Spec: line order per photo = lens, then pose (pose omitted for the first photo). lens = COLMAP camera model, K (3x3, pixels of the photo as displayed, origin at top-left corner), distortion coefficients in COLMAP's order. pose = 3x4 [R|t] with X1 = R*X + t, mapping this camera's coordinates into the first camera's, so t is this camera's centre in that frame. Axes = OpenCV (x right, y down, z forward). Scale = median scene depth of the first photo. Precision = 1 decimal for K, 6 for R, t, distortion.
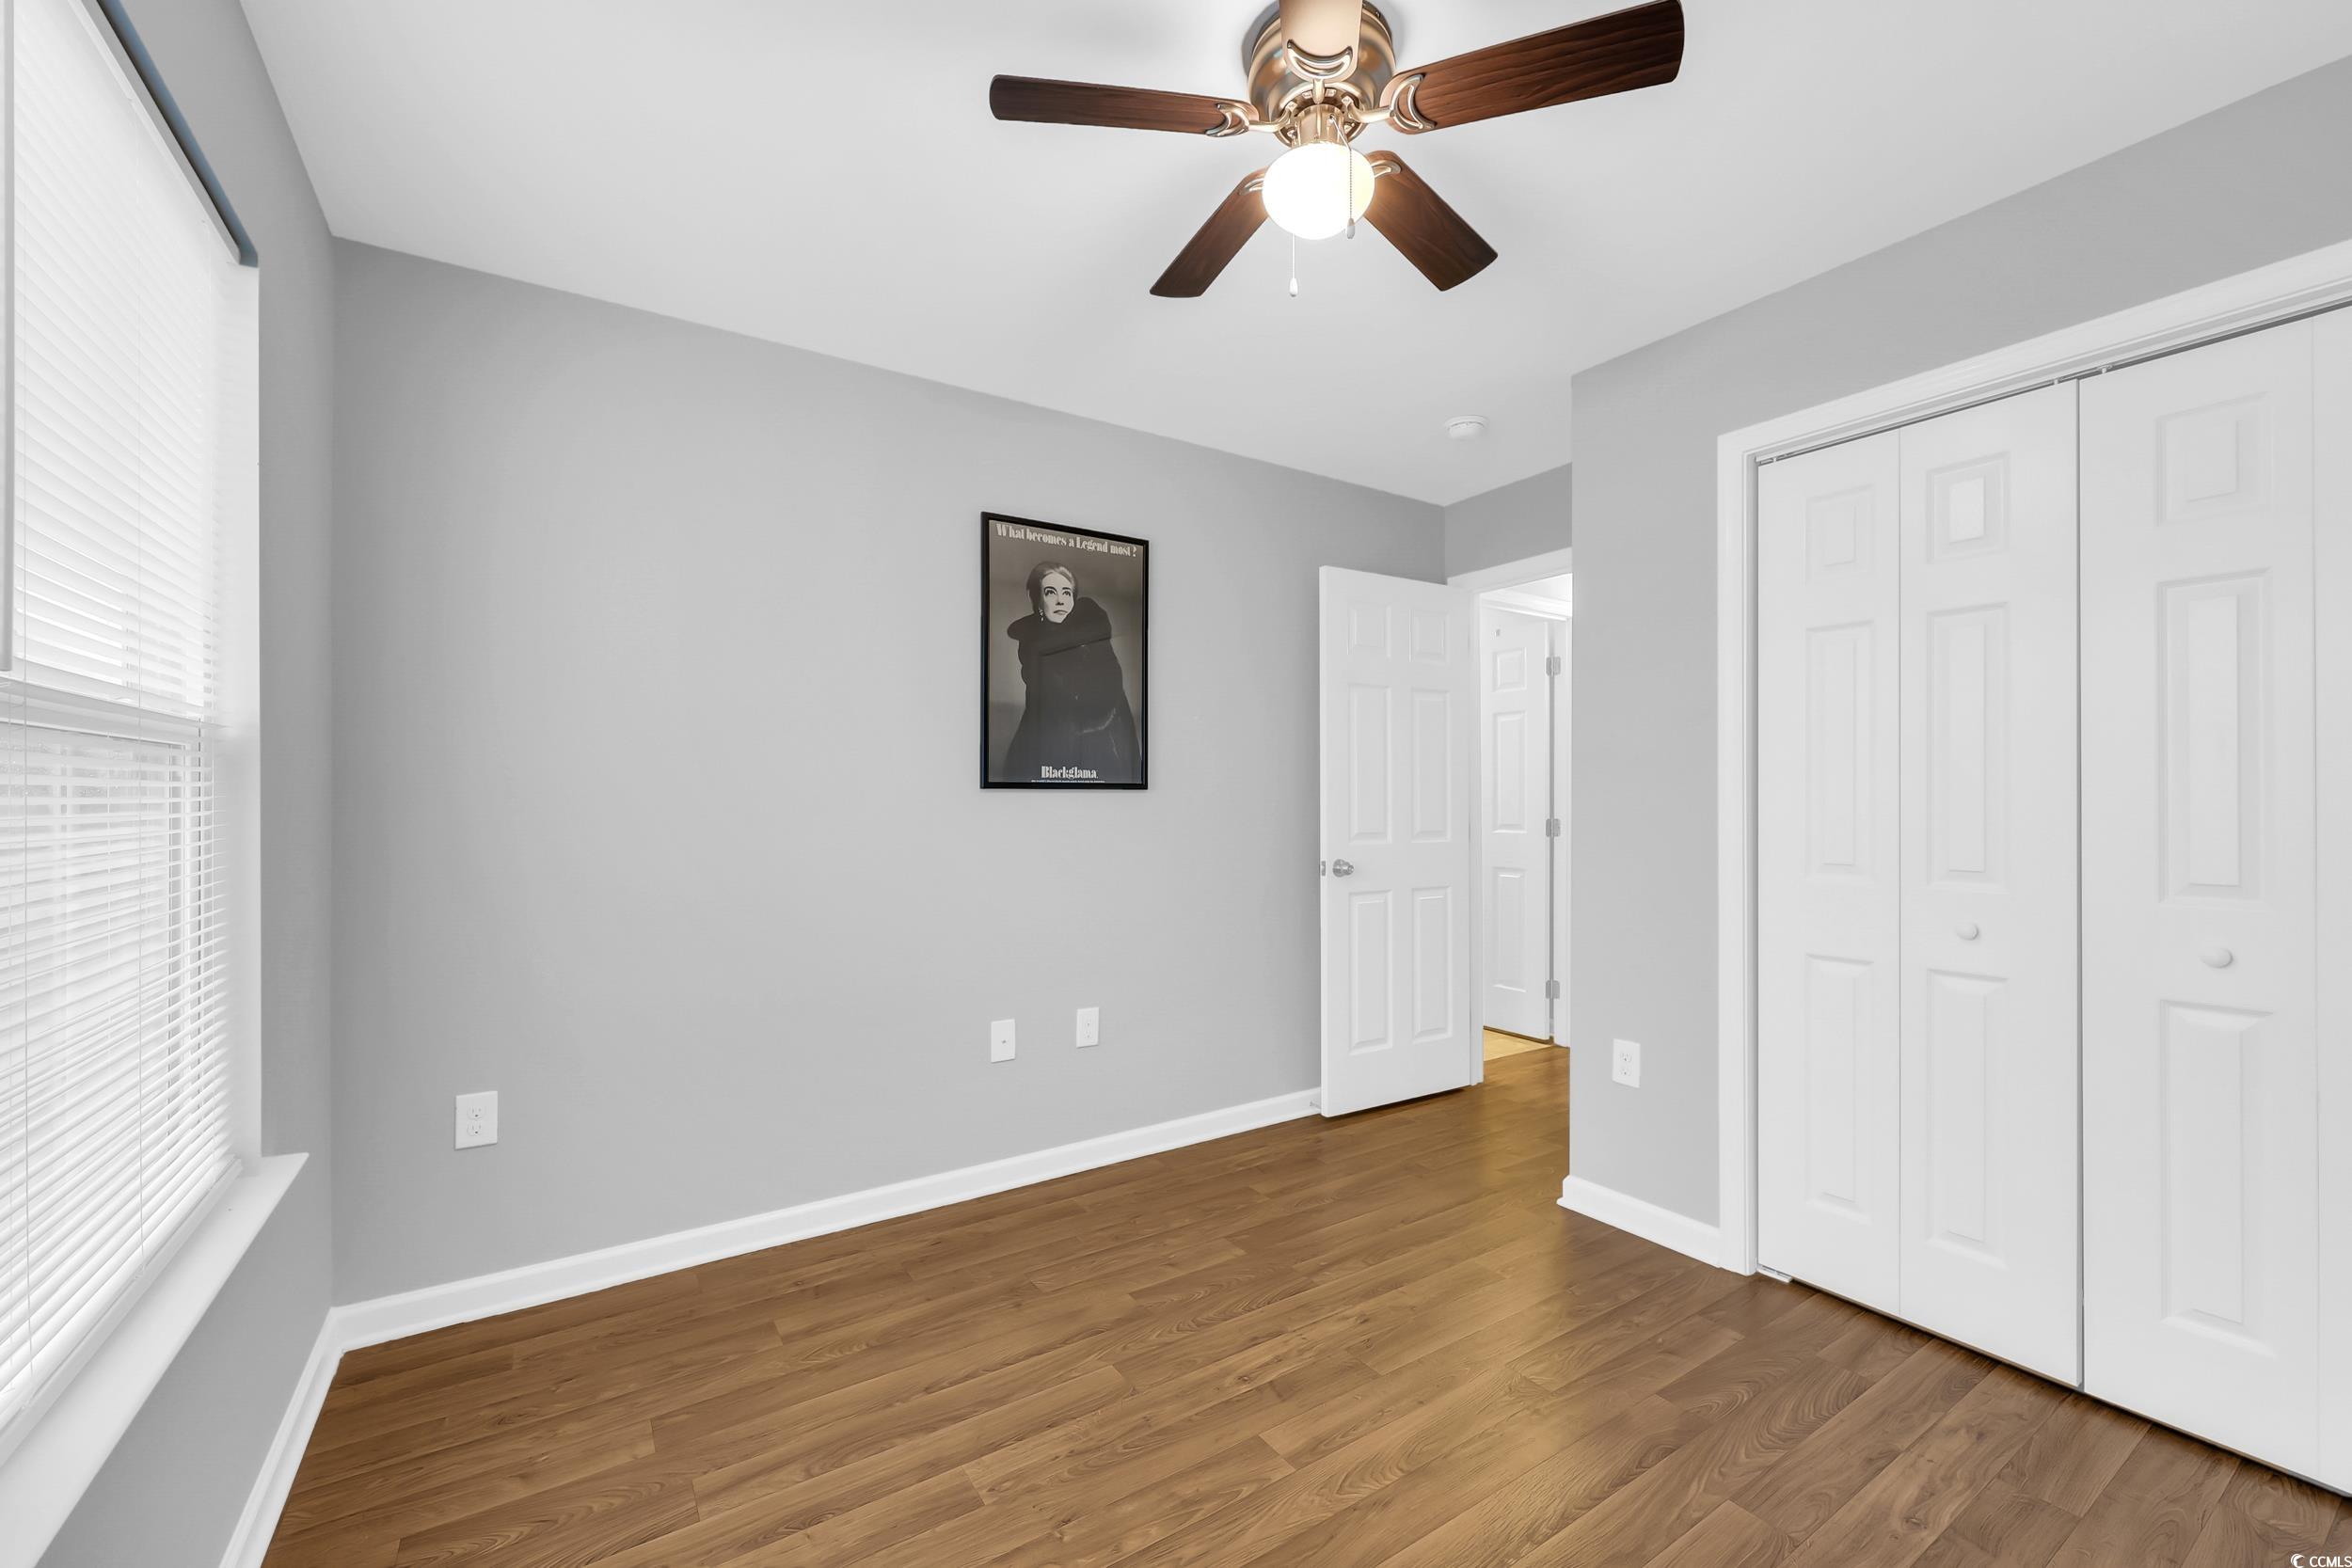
lens RADIAL K [[953.9, 0, 1183.3], [0, 953.9, 789.4], [0, 0, 1]] dist [0.001152, 0.000276]
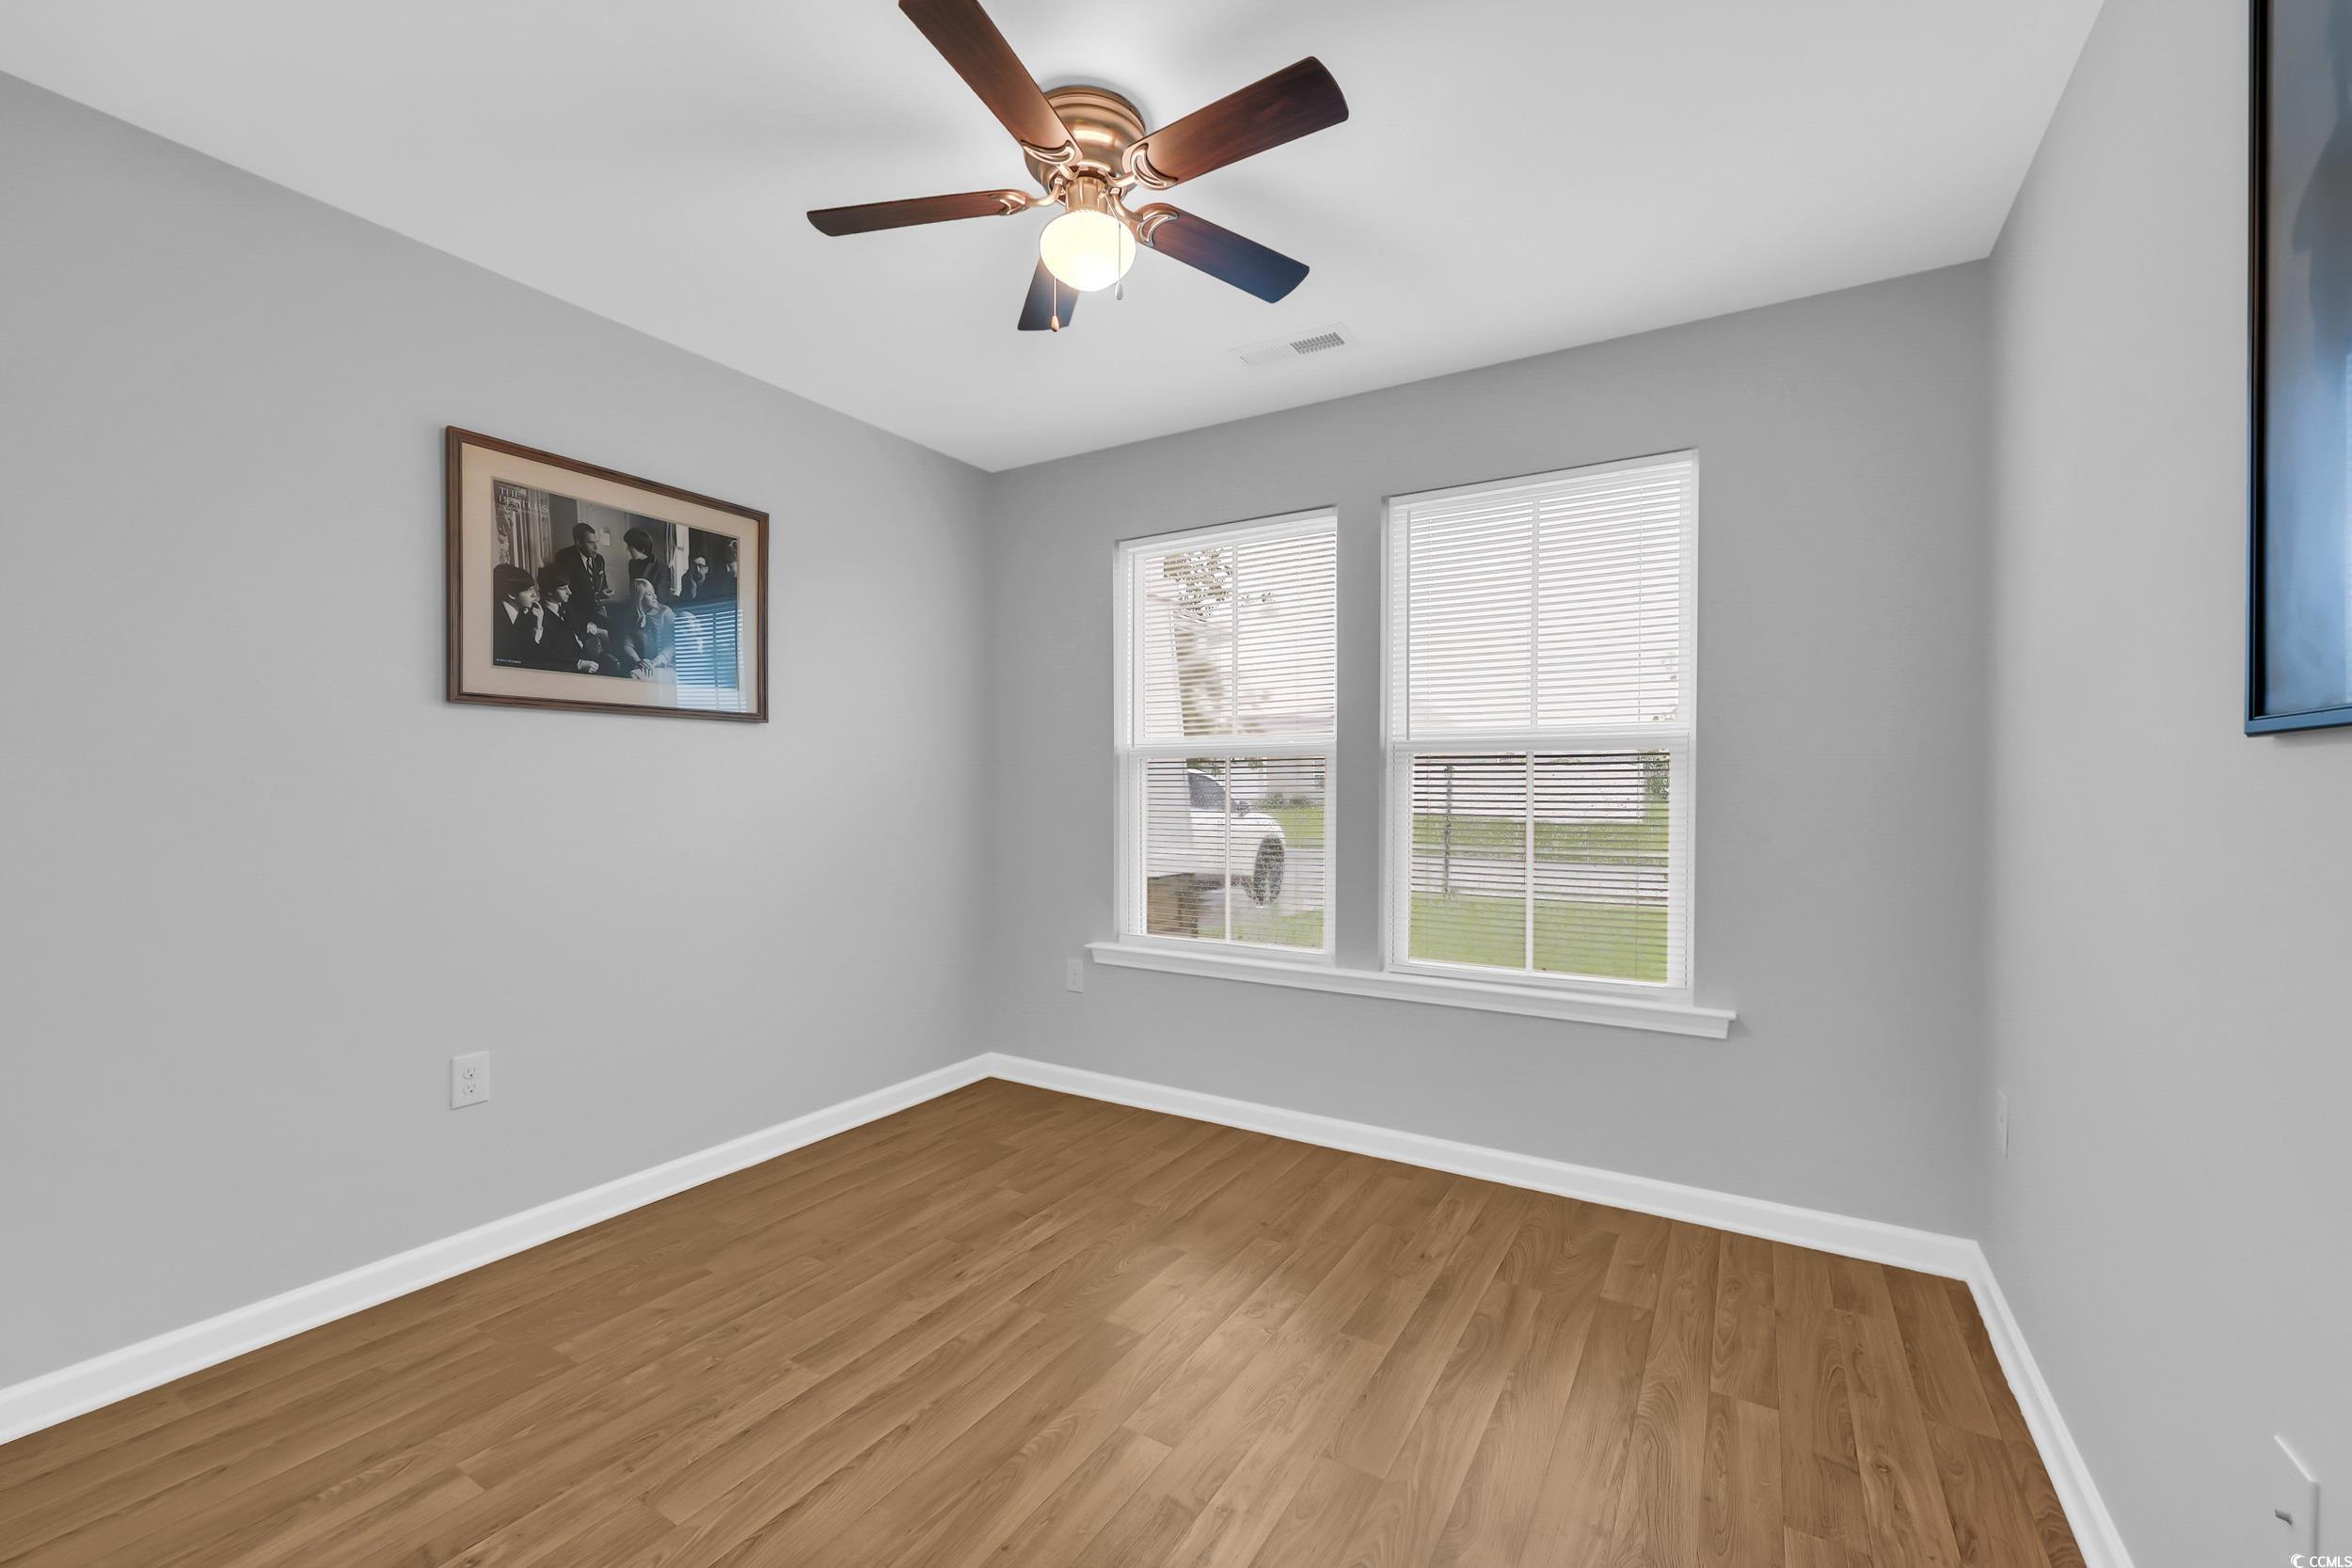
lens RADIAL K [[953.9, 0, 1183.3], [0, 953.9, 789.4], [0, 0, 1]] dist [0.001152, 0.000276]
pose [[-0.901139, -0.000657, -0.433529, 0.467628], [-0.001255, 0.999999, 0.001092, 0.023373], [0.433528, 0.001528, -0.901139, 1.809781]]
